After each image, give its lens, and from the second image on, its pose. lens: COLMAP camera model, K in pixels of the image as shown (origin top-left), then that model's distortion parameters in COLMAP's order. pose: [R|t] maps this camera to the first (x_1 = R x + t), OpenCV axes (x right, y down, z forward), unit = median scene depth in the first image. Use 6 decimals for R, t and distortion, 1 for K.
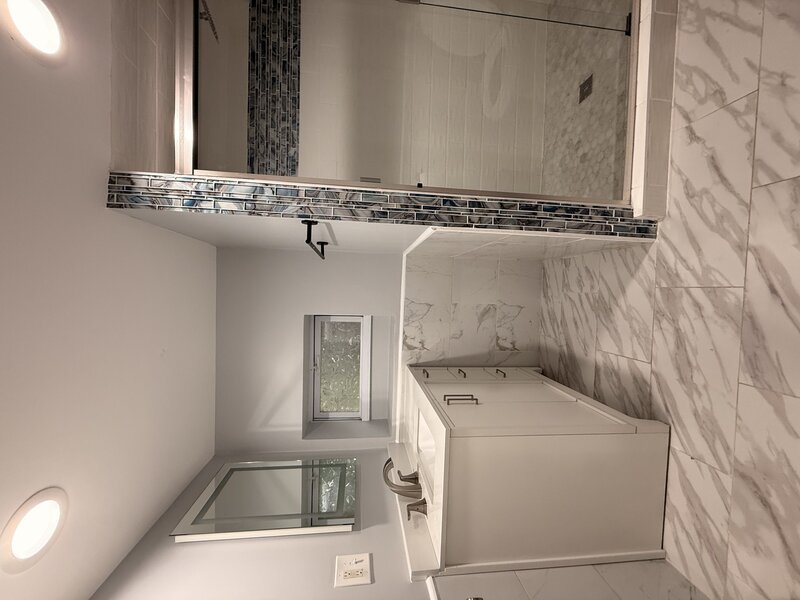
lens RADIAL K [[317.1, 0, 398.3], [0, 317.1, 301.5], [0, 0, 1]] dist [-0.000603, 0.000178]
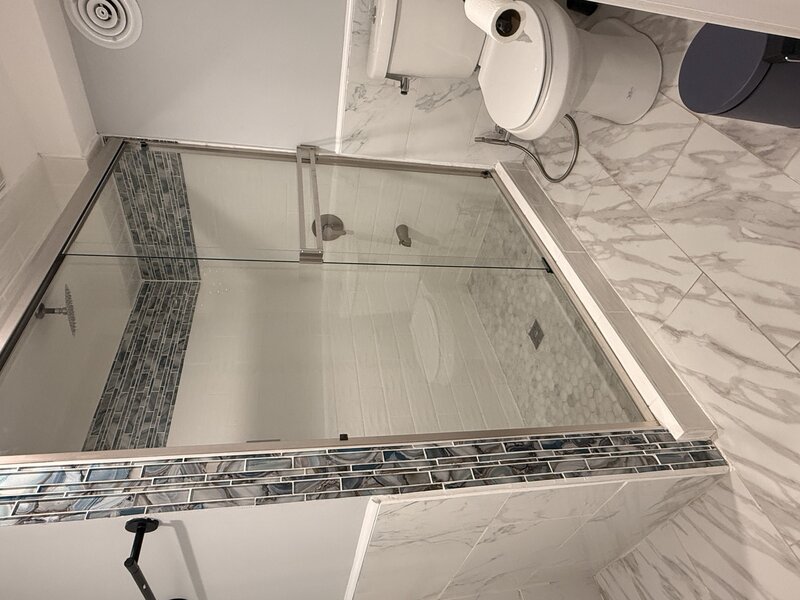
lens RADIAL K [[463.4, 0, 399.8], [0, 463.4, 300.5], [0, 0, 1]] dist [-0.001921, 0.002121]
pose [[0.980752, -0.096698, 0.169631, 0.046502], [0.190877, 0.657769, -0.728633, 0.144737], [-0.041121, 0.746987, 0.663566, 0.178191]]
